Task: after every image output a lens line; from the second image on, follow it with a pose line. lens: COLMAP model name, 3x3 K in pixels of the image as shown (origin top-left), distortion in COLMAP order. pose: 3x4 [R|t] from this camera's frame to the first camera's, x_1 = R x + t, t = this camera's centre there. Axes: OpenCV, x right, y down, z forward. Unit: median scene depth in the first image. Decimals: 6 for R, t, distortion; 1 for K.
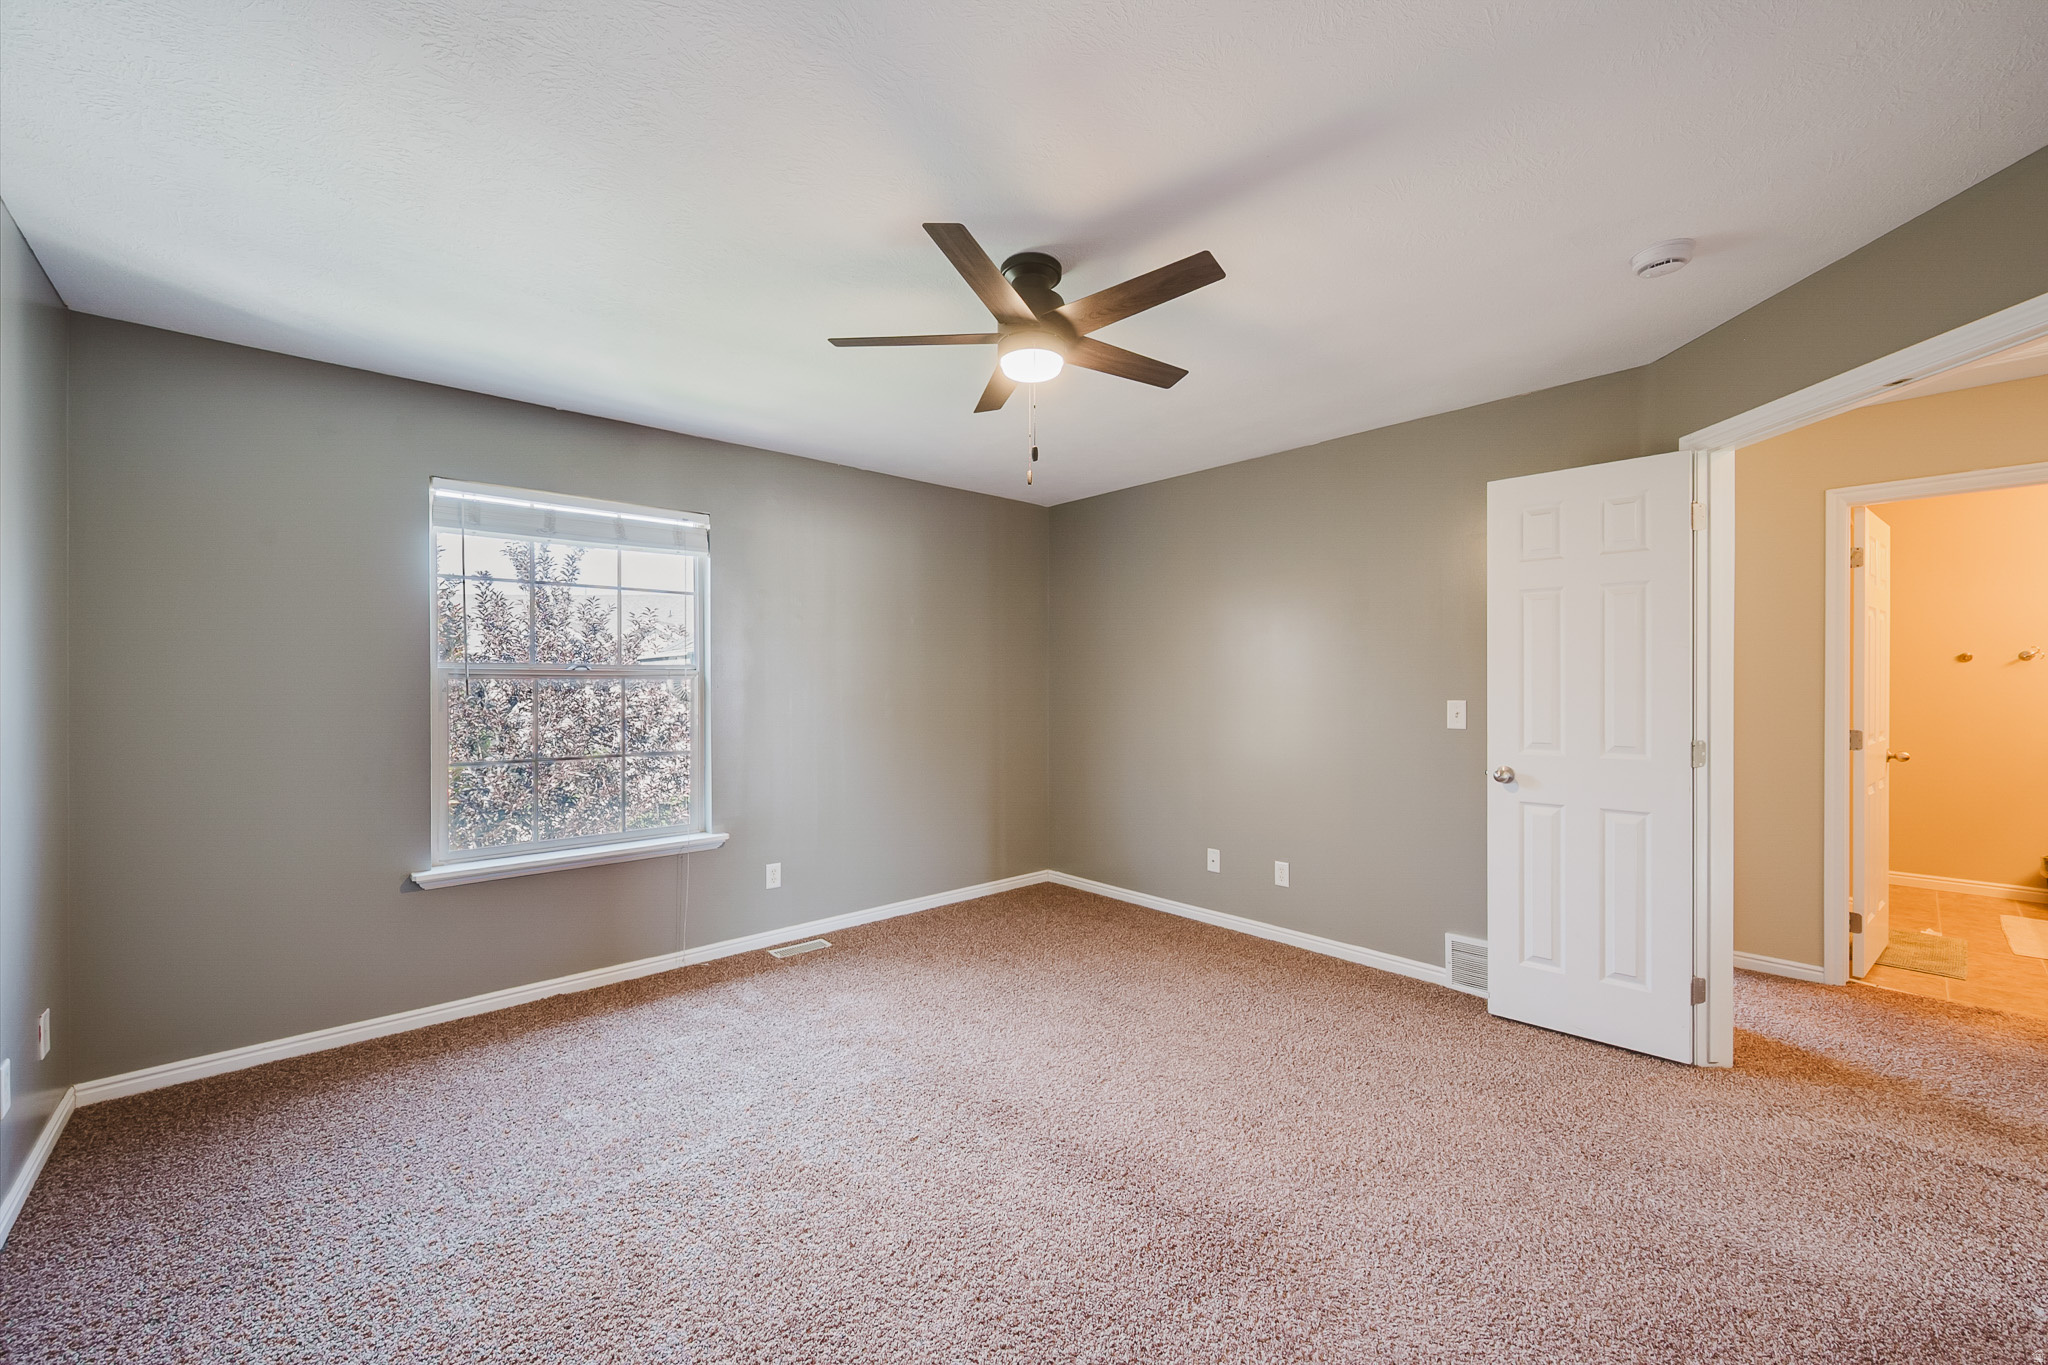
lens RADIAL K [[805.1, 0, 1032.5], [0, 805.1, 681.5], [0, 0, 1]] dist [-0.000896, 0.000149]
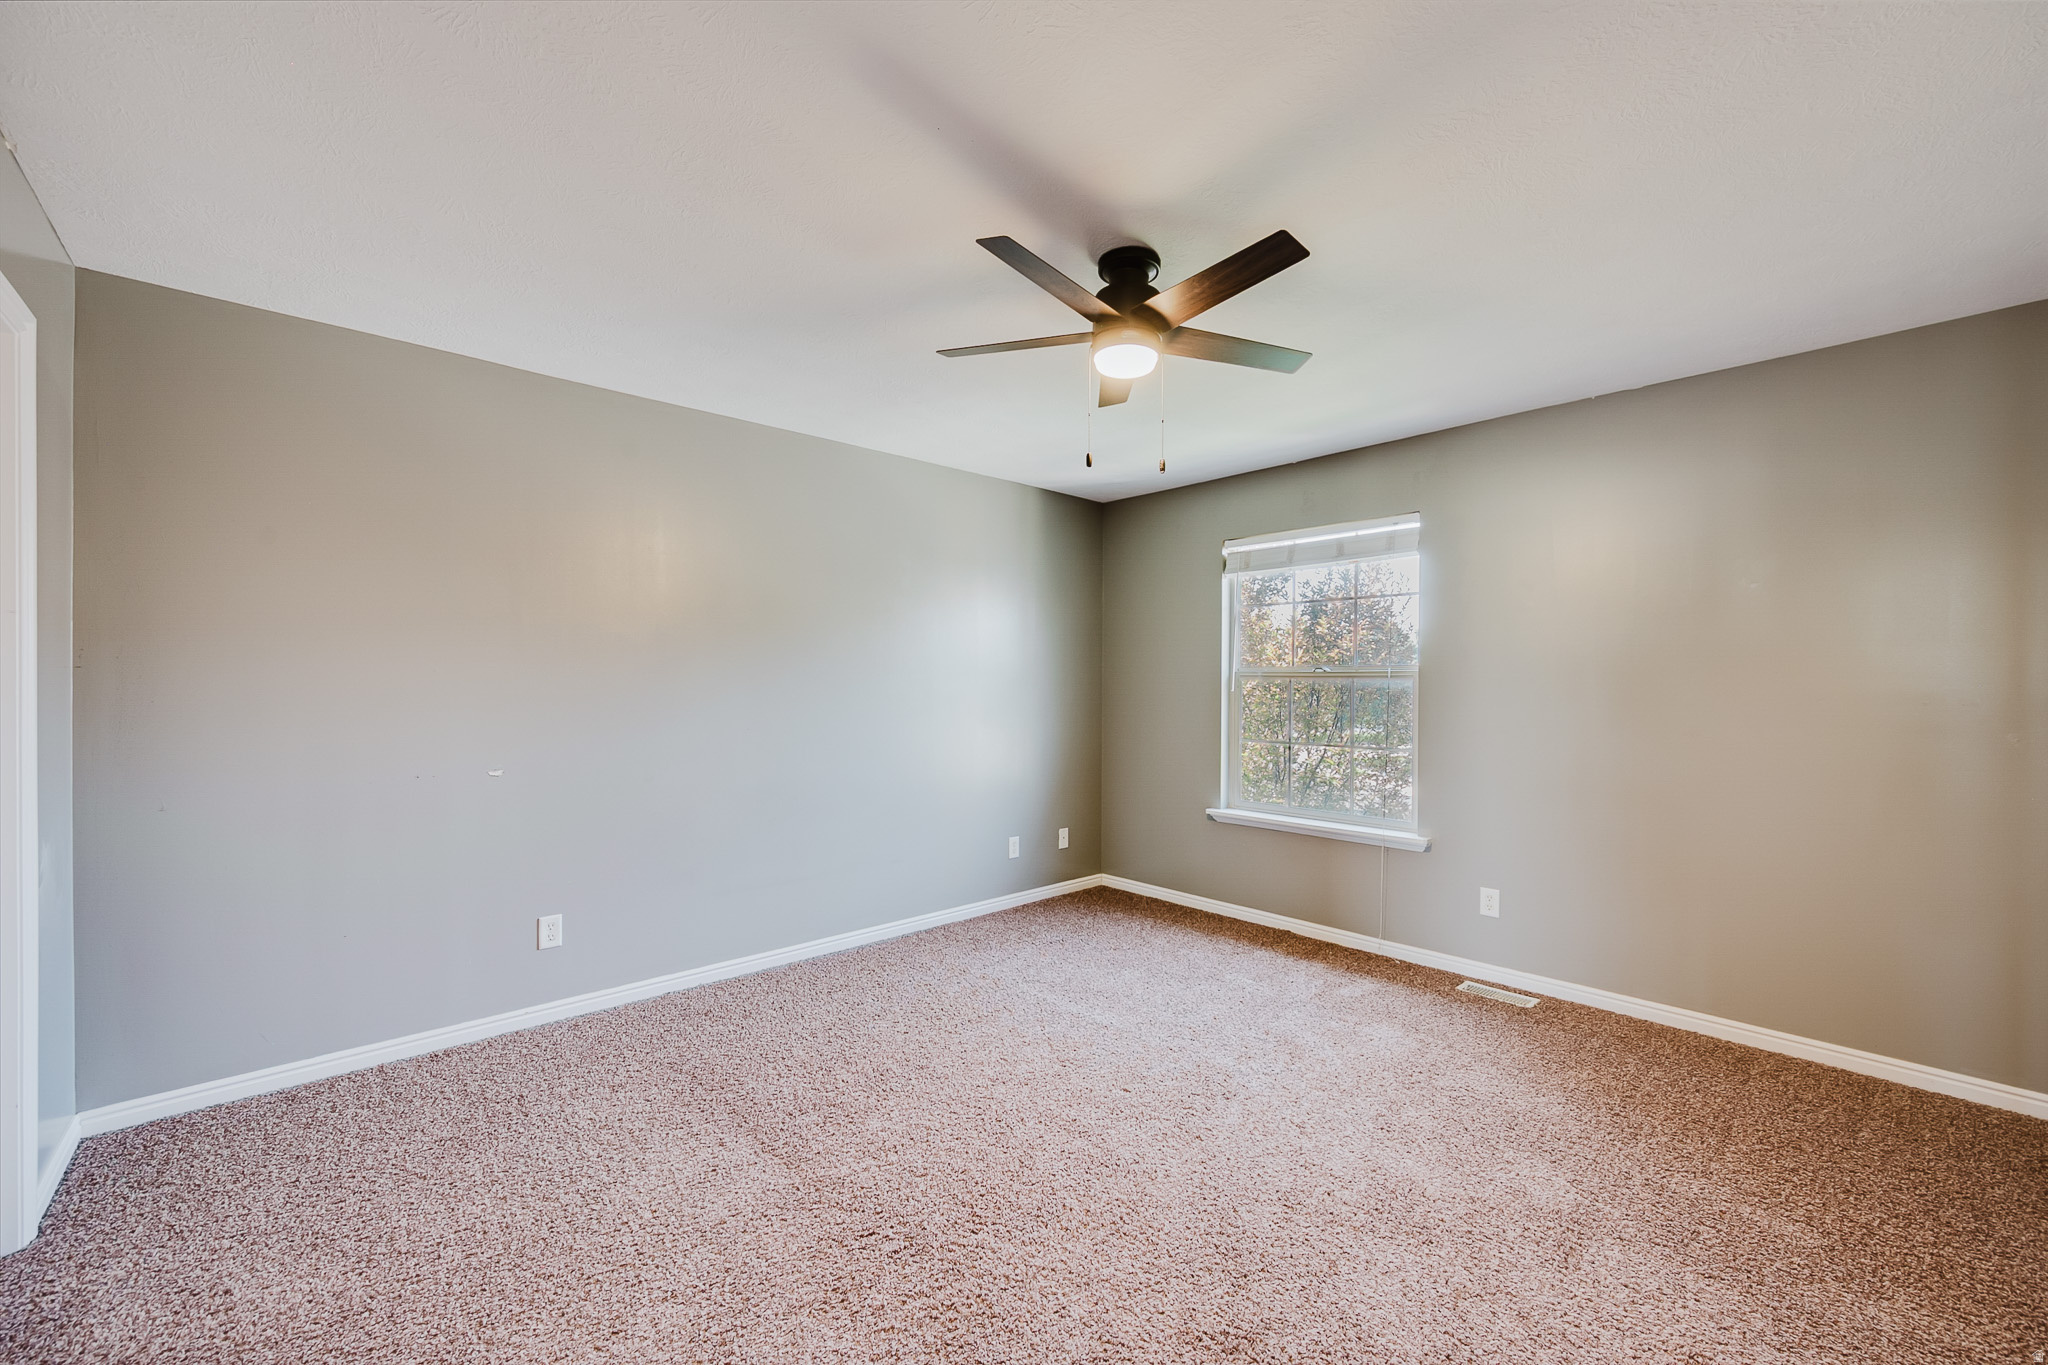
lens RADIAL K [[805.1, 0, 1029.6], [0, 805.1, 681.3], [0, 0, 1]] dist [-0.000896, 0.000149]
pose [[0.005802, -0.001306, -0.999982, 0.607456], [-0.002653, 0.999996, -0.001322, 0.002557], [0.999980, 0.002661, 0.005799, 0.538455]]
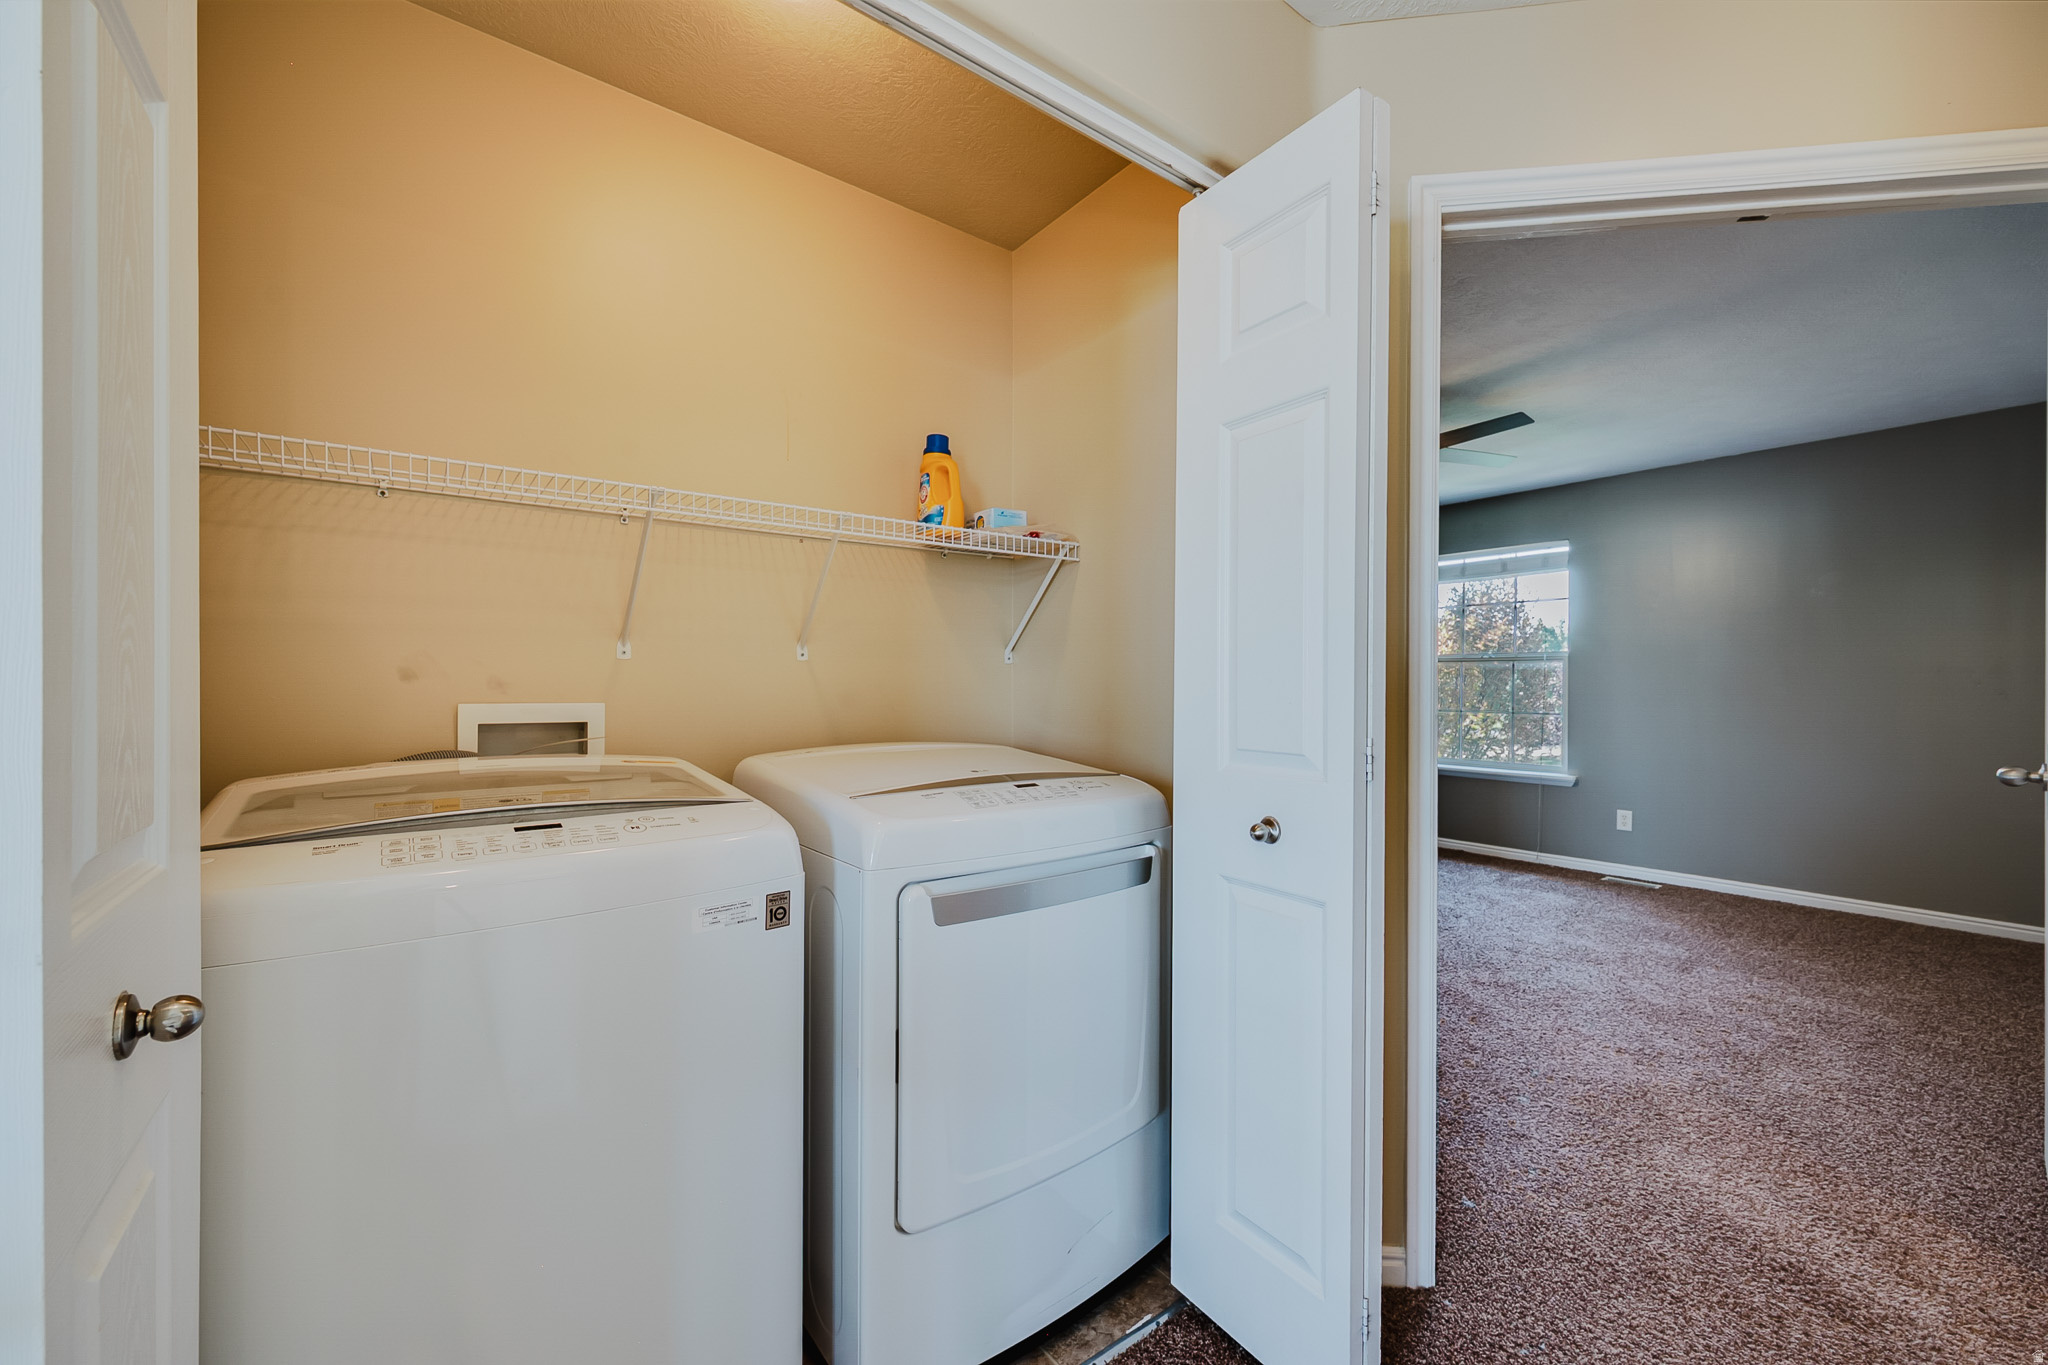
lens RADIAL K [[805.1, 0, 1023.4], [0, 805.1, 681.7], [0, 0, 1]] dist [-0.000896, 0.000149]
pose [[-0.093523, 0.000201, -0.995617, 1.078441], [-0.002937, 0.999996, 0.000478, 0.034908], [0.995613, 0.002969, -0.093522, 0.221214]]
